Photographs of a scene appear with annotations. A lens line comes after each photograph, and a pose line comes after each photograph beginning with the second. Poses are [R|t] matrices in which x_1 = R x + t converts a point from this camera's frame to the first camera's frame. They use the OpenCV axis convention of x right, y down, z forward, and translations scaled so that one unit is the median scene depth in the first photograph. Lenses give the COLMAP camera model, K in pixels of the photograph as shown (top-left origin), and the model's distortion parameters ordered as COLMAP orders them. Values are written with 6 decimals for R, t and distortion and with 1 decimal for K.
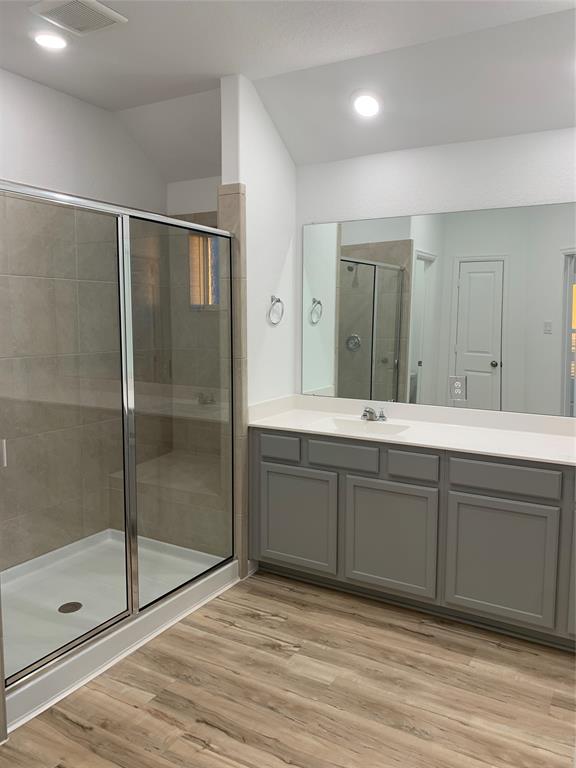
lens RADIAL K [[577.4, 0, 299.3], [0, 577.4, 380.0], [0, 0, 1]] dist [0.006984, -0.001243]
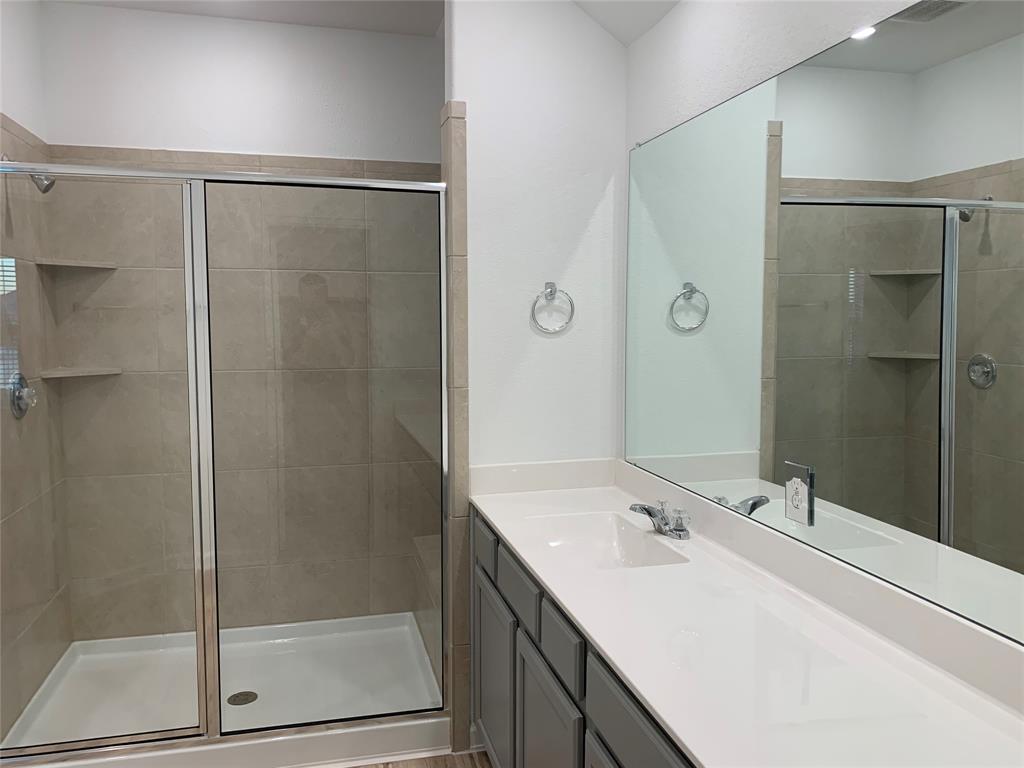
lens RADIAL K [[791.7, 0, 512.0], [0, 791.7, 384.0], [0, 0, 1]] dist [0.036881, 0.000478]
pose [[0.690184, 0.056838, -0.721398, 0.525962], [-0.075295, 0.997140, 0.006526, -0.049920], [0.719706, 0.049814, 0.692490, 0.448273]]
